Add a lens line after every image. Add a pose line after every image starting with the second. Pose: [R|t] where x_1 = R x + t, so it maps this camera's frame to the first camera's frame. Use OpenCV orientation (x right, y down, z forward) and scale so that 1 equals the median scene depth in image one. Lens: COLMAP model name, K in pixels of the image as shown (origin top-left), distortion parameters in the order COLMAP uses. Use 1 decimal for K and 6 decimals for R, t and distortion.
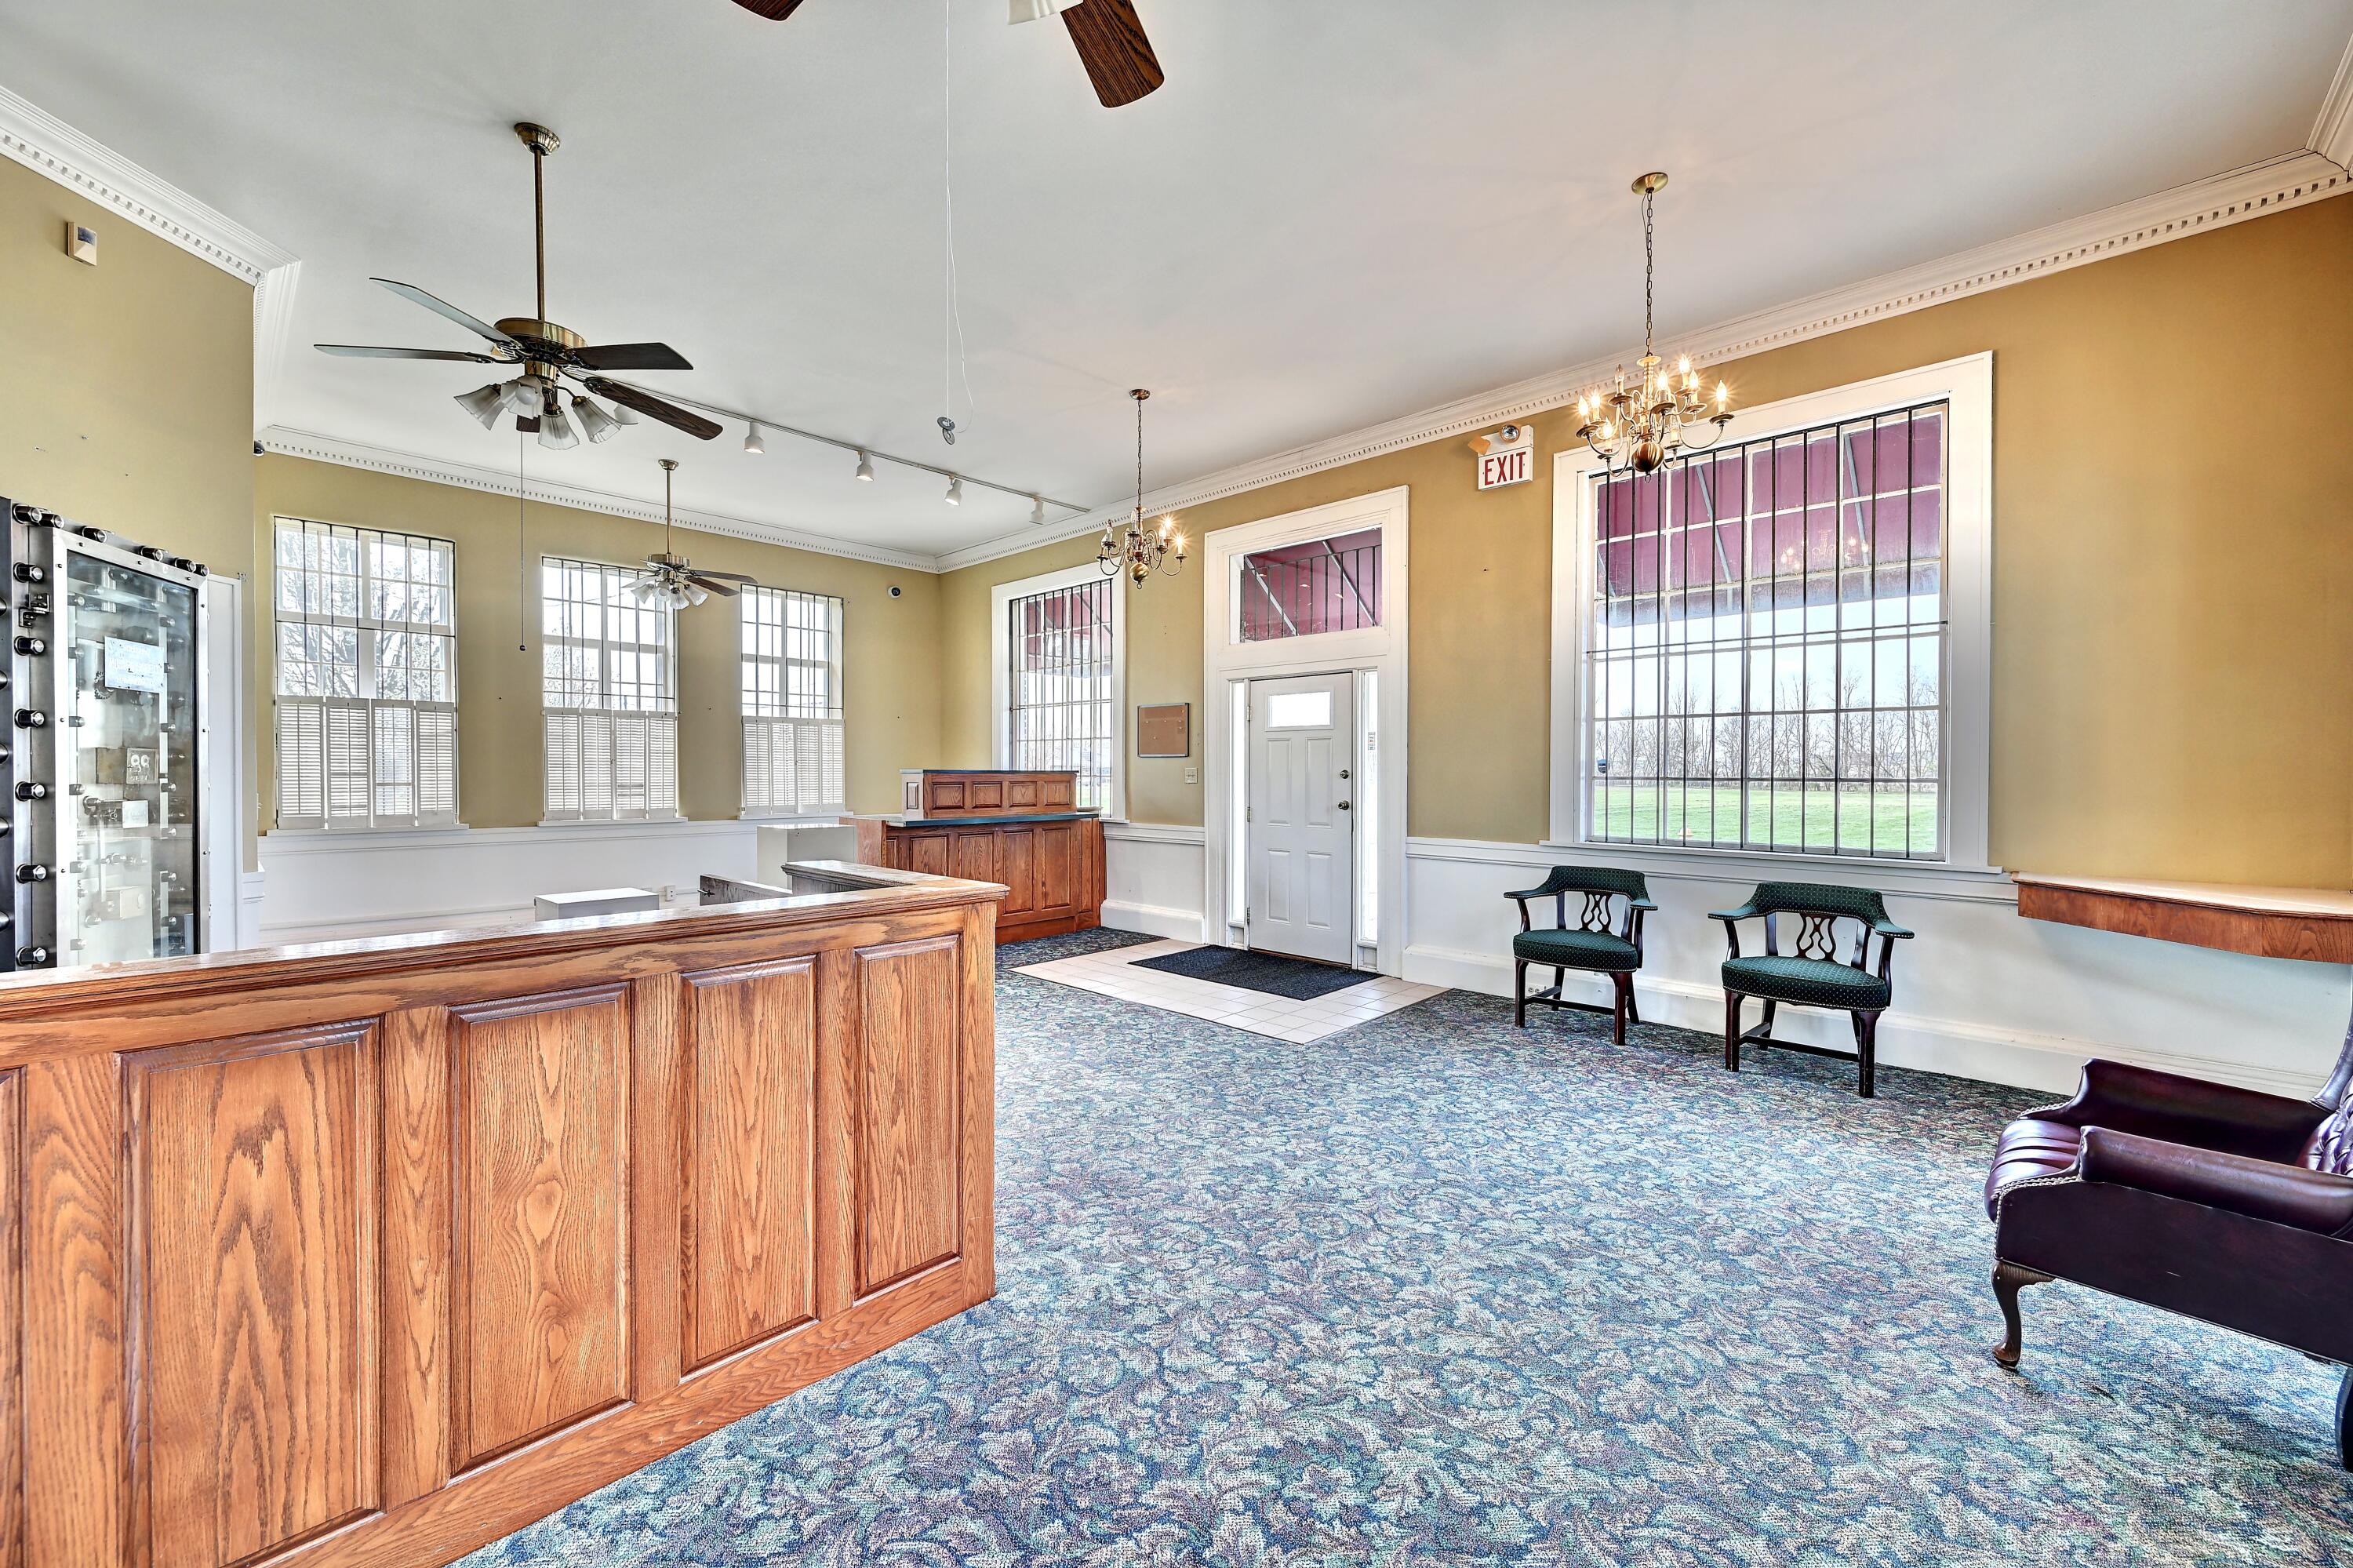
lens RADIAL K [[917.3, 0, 1169.8], [0, 917.3, 780.9], [0, 0, 1]] dist [-0.000887, 0.000005]
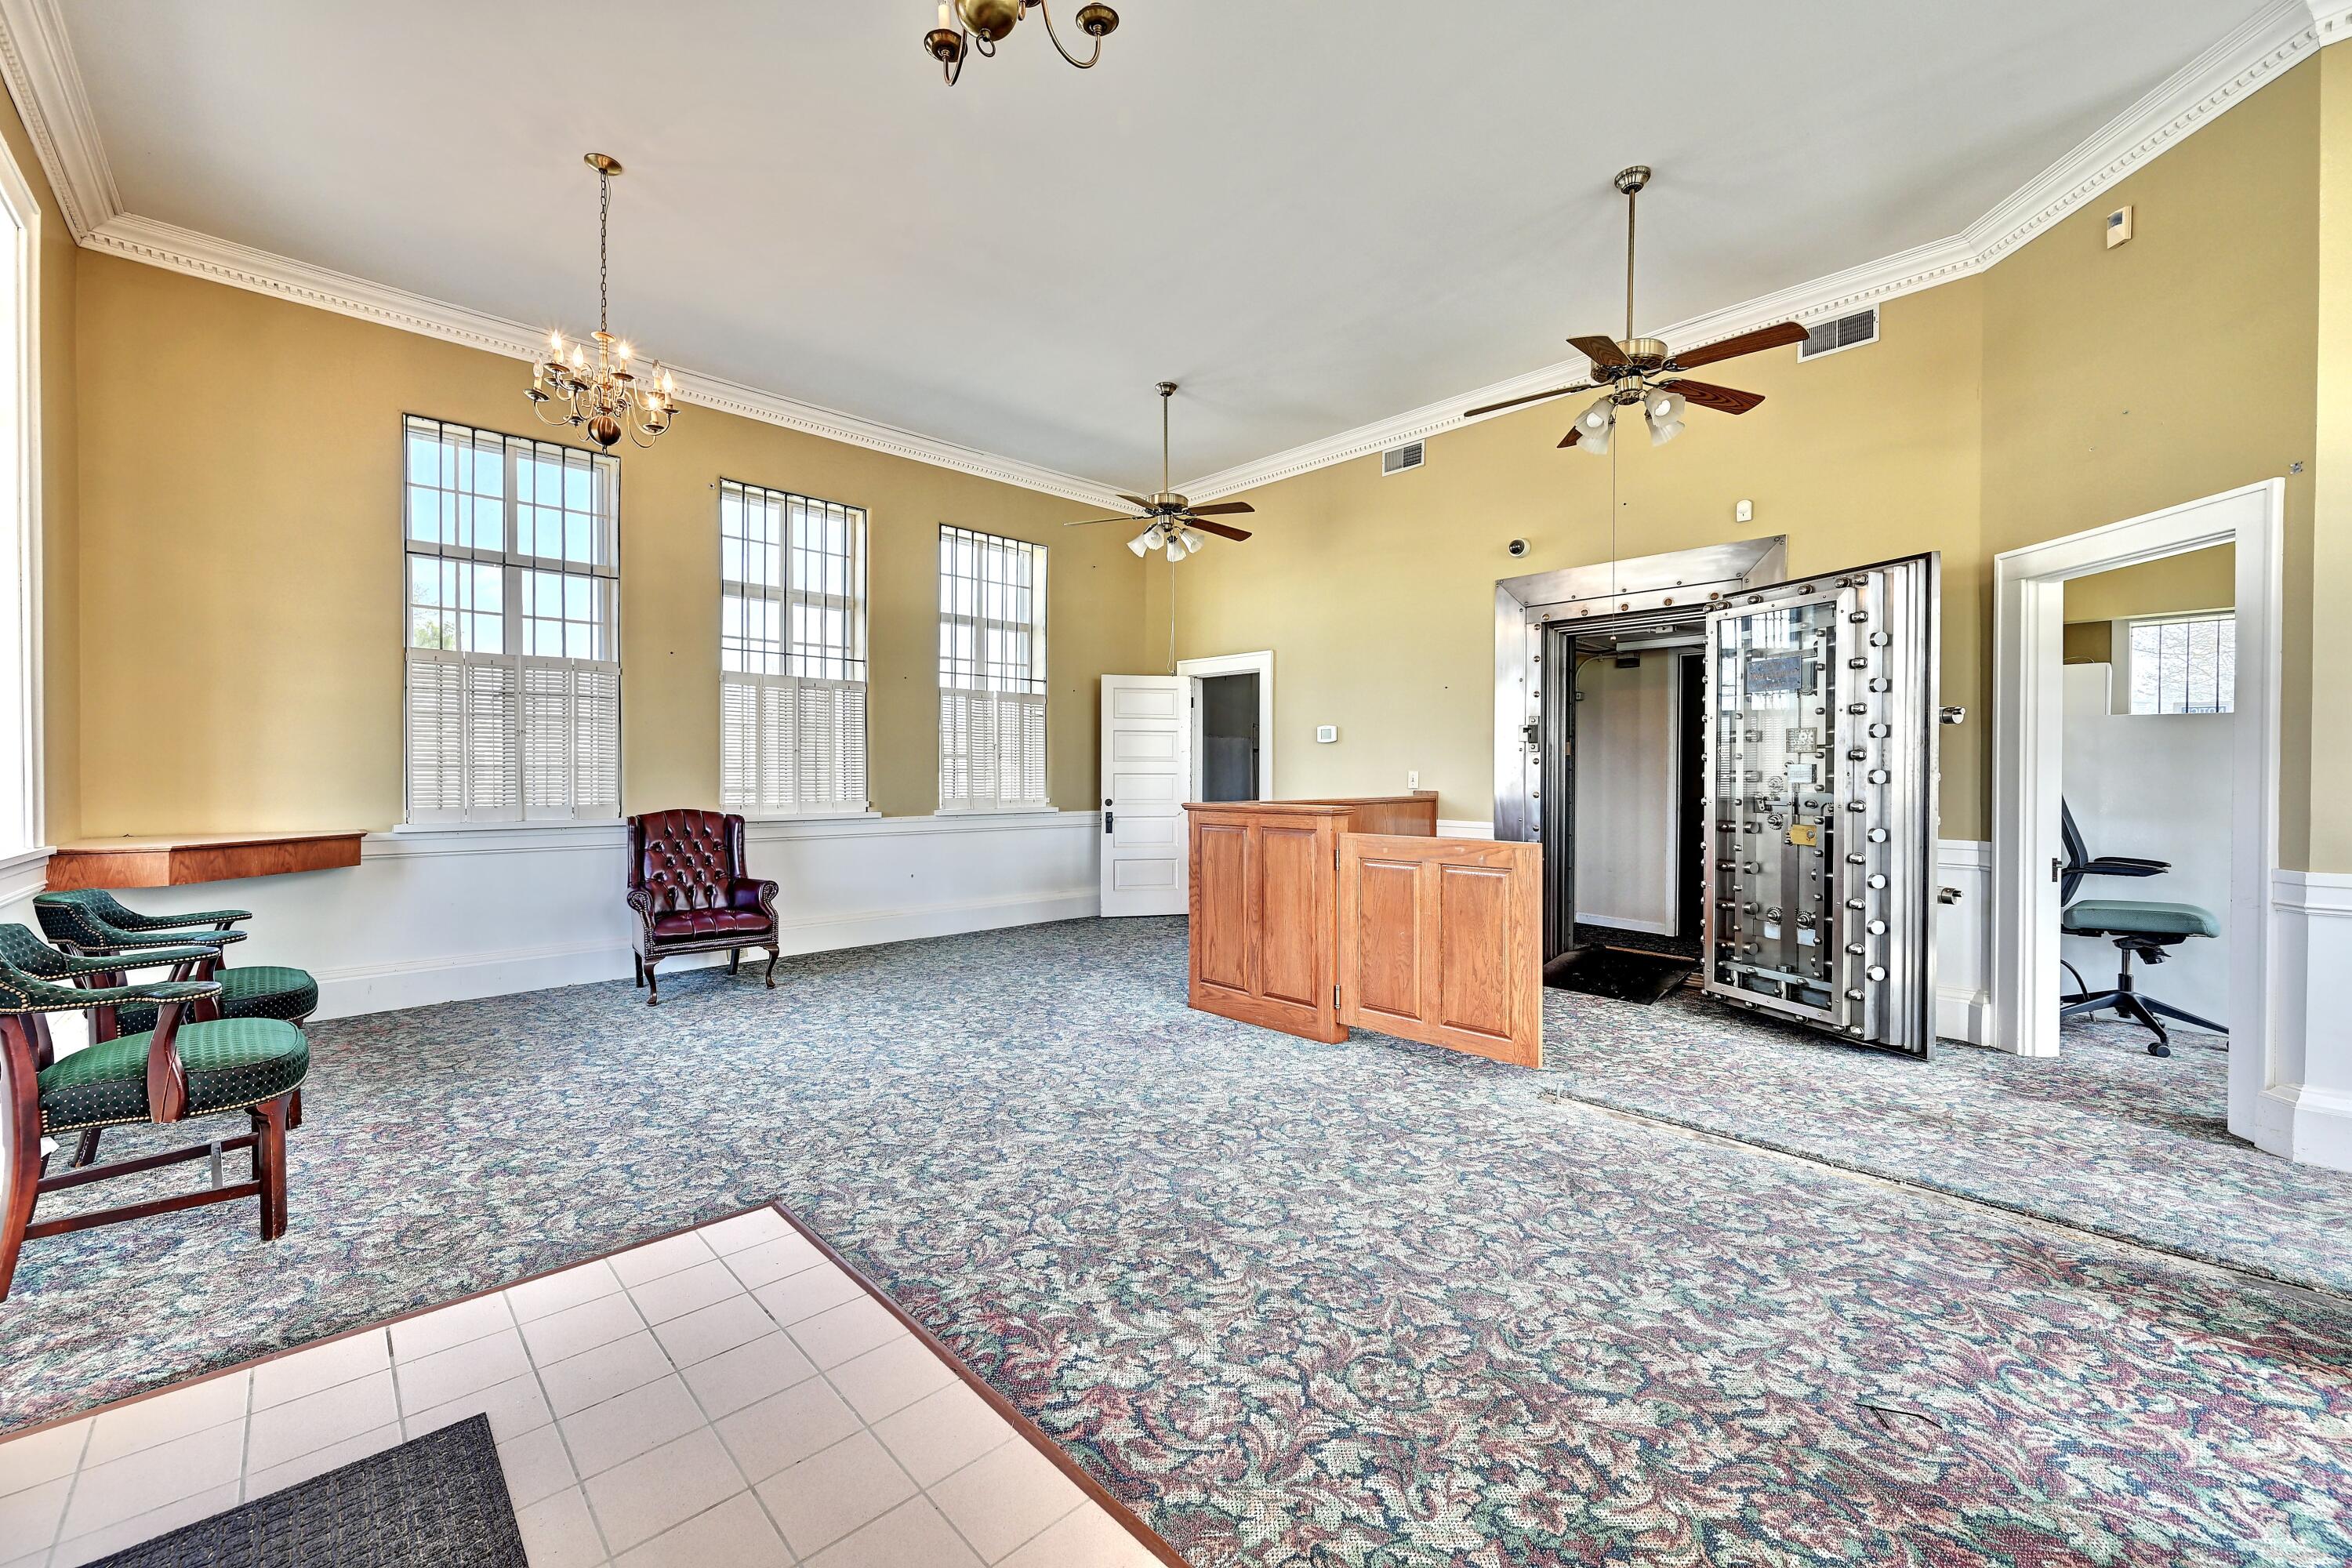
lens RADIAL K [[916.9, 0, 1177.1], [0, 916.9, 779.0], [0, 0, 1]] dist [-0.000887, 0.000005]
pose [[-0.999197, -0.004827, 0.039772, -0.148916], [-0.004334, 0.999913, 0.012461, 0.020081], [-0.039828, 0.012279, -0.999131, 1.830696]]
